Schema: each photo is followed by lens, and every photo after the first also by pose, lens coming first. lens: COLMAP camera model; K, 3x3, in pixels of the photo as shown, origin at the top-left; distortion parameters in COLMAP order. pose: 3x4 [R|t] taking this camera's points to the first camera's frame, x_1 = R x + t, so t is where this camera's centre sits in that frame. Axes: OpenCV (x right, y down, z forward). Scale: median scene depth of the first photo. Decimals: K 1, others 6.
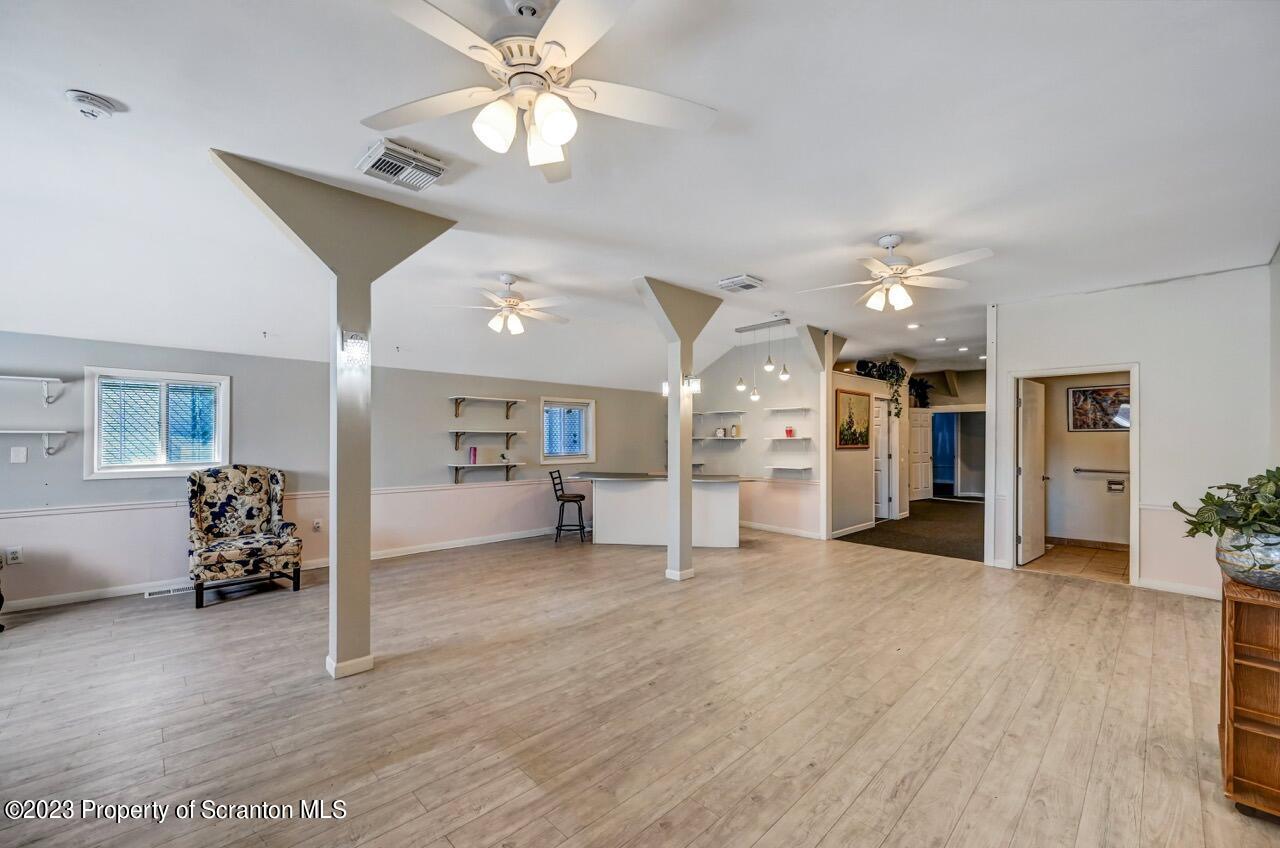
lens RADIAL K [[515.1, 0, 643.9], [0, 515.1, 440.7], [0, 0, 1]] dist [-0.001030, 0.000388]
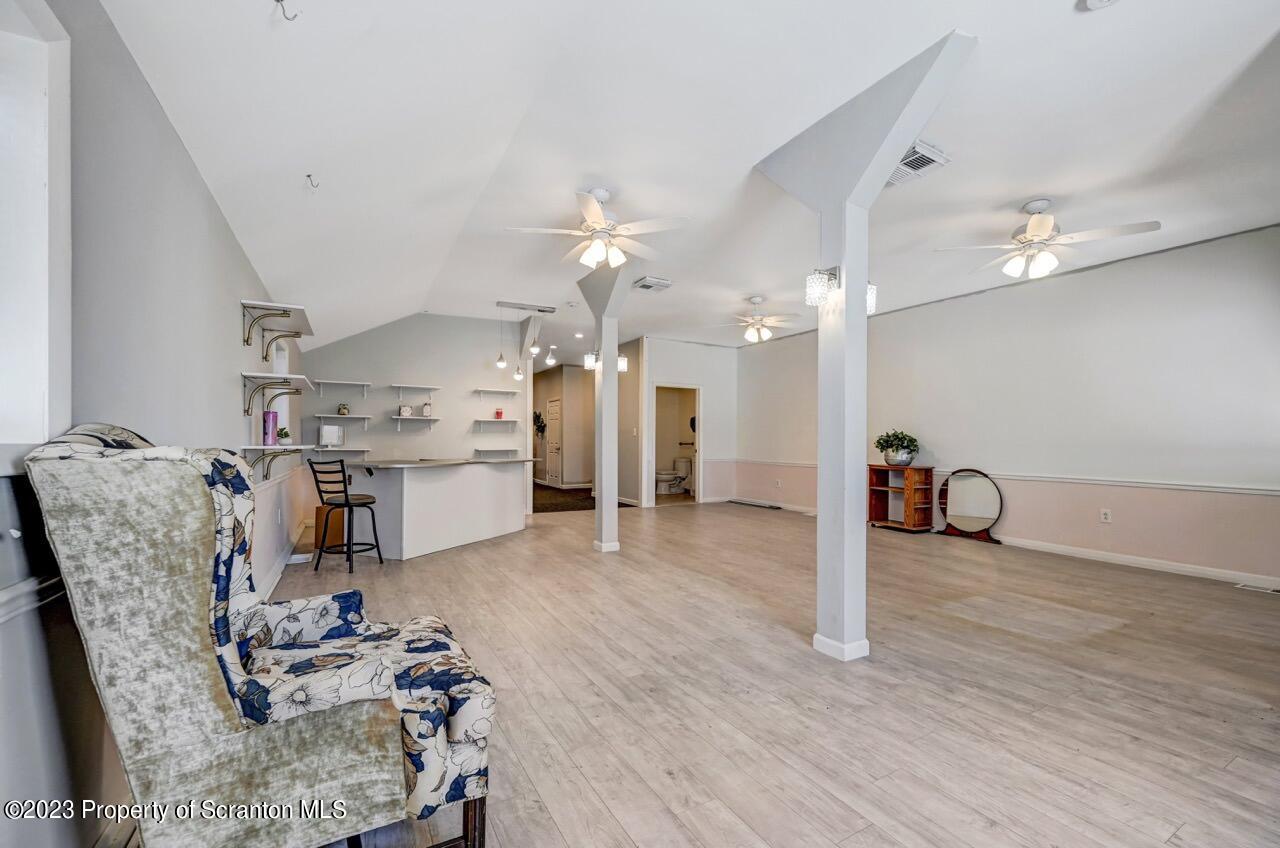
lens RADIAL K [[528.3, 0, 649.1], [0, 528.3, 435.4], [0, 0, 1]] dist [-0.000332, 0.000584]
pose [[0.250248, 0.009700, 0.968133, -1.005956], [-0.001147, 0.999952, -0.009723, 0.055136], [-0.968181, 0.001322, 0.250247, 0.718200]]
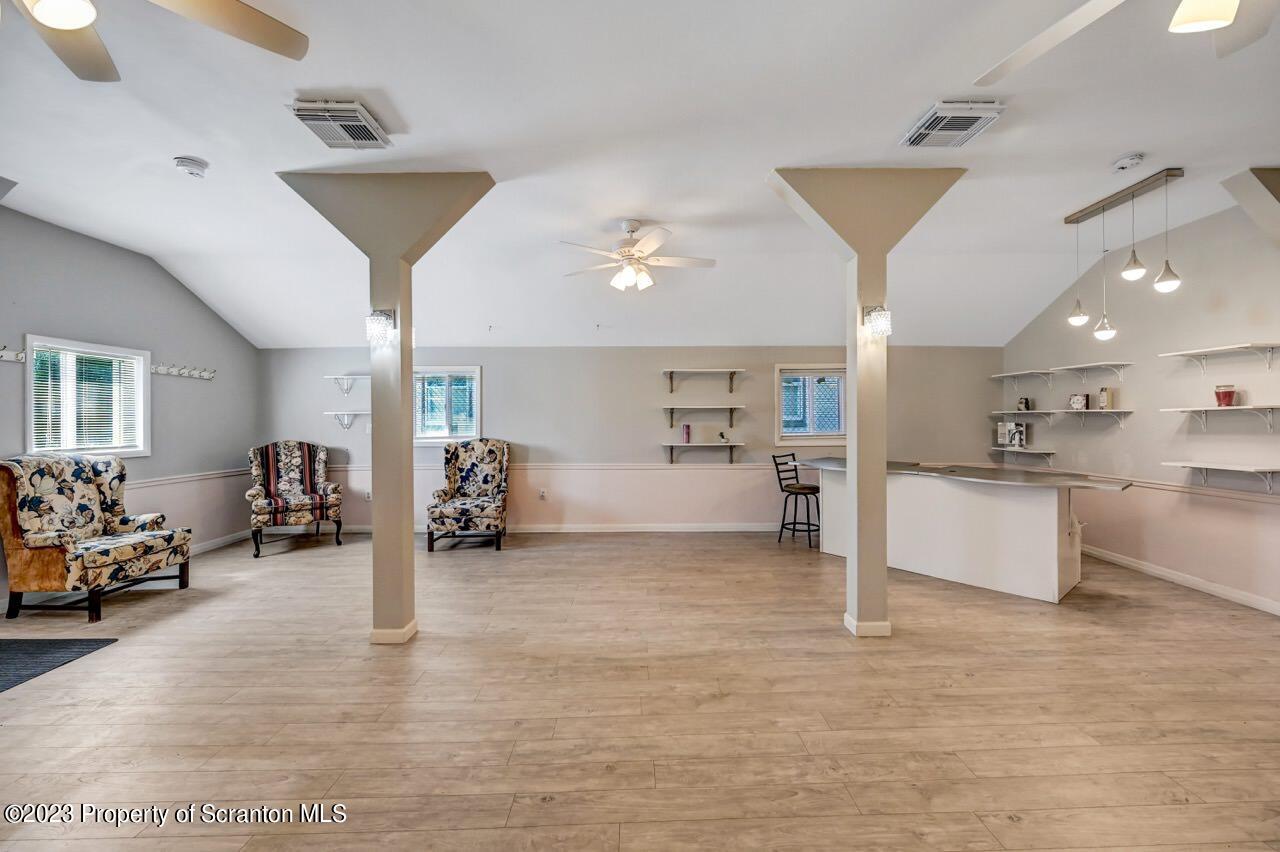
lens RADIAL K [[513.6, 0, 647.1], [0, 513.6, 422.0], [0, 0, 1]] dist [-0.000402, 0.000521]
pose [[0.730630, -0.001988, -0.682771, 0.331465], [0.004602, 0.999987, 0.002013, 0.007898], [0.682759, -0.004613, 0.730630, 0.391692]]
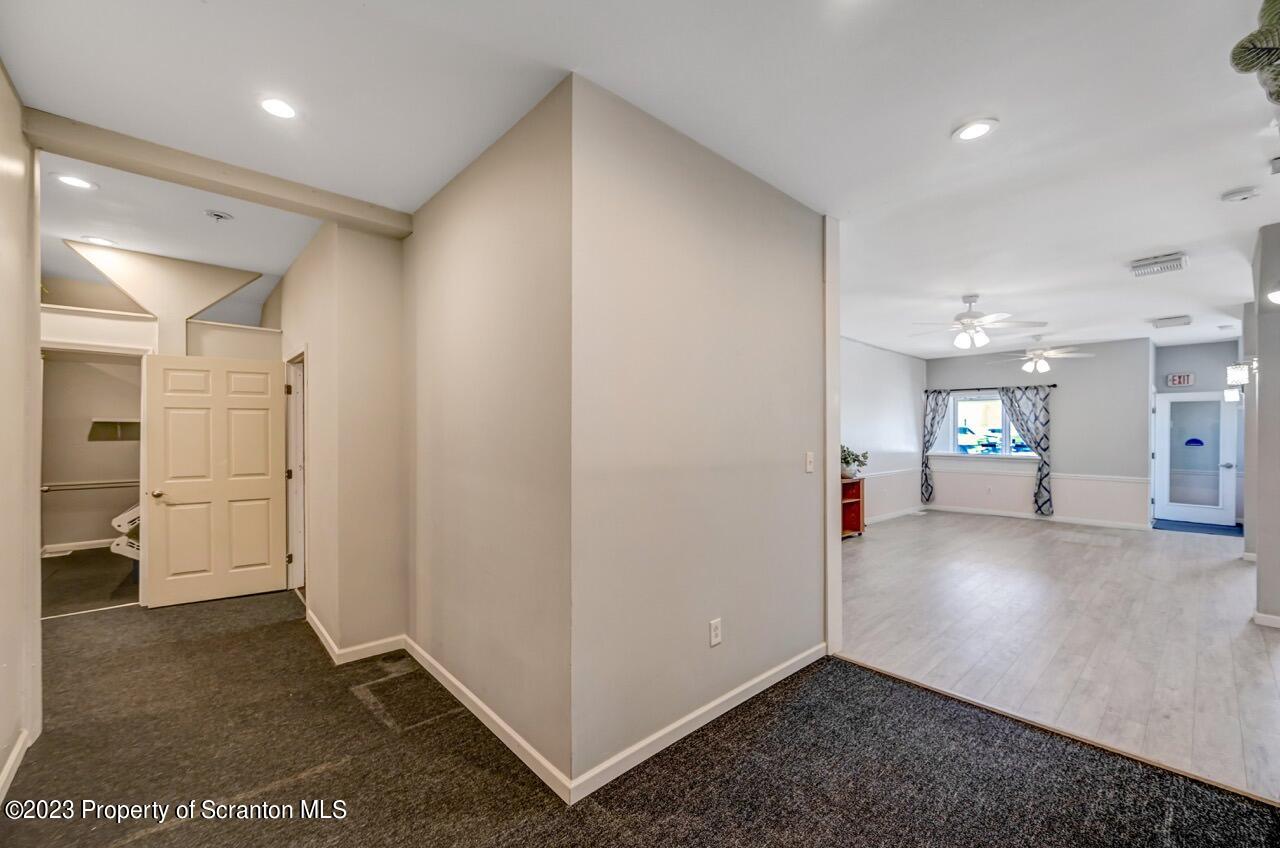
lens RADIAL K [[520.9, 0, 642.1], [0, 520.9, 430.3], [0, 0, 1]] dist [0.000456, 0.000435]
pose [[-0.999487, -0.002352, 0.031951, 1.065202], [-0.002209, 0.999987, 0.004504, -0.023632], [-0.031961, 0.004431, -0.999479, 1.962965]]
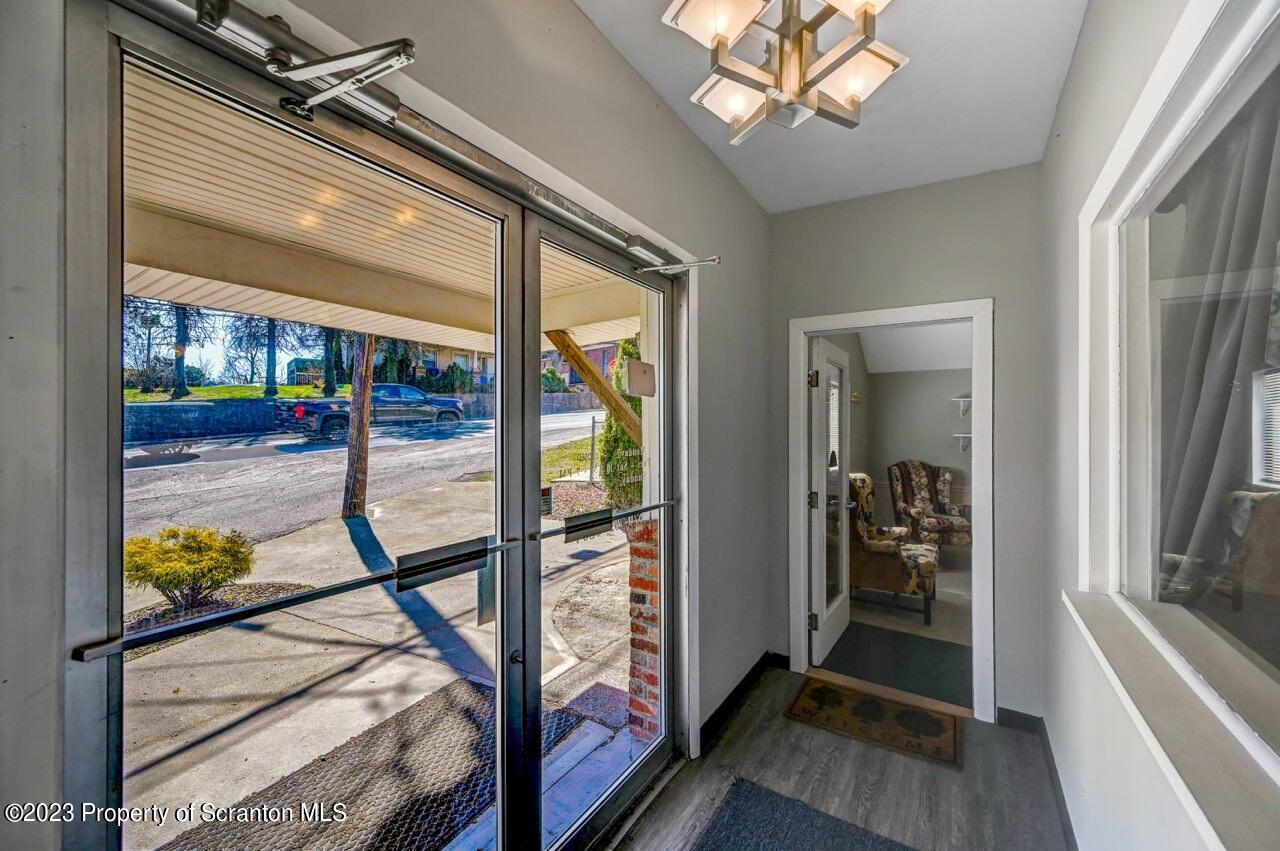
lens RADIAL K [[513.6, 0, 647.1], [0, 513.6, 421.5], [0, 0, 1]] dist [-0.000402, 0.000521]
pose [[0.248471, -0.009826, -0.968590, -0.040593], [-0.007550, 0.999899, -0.012081, -0.025440], [0.968610, 0.010315, 0.248371, -0.254113]]
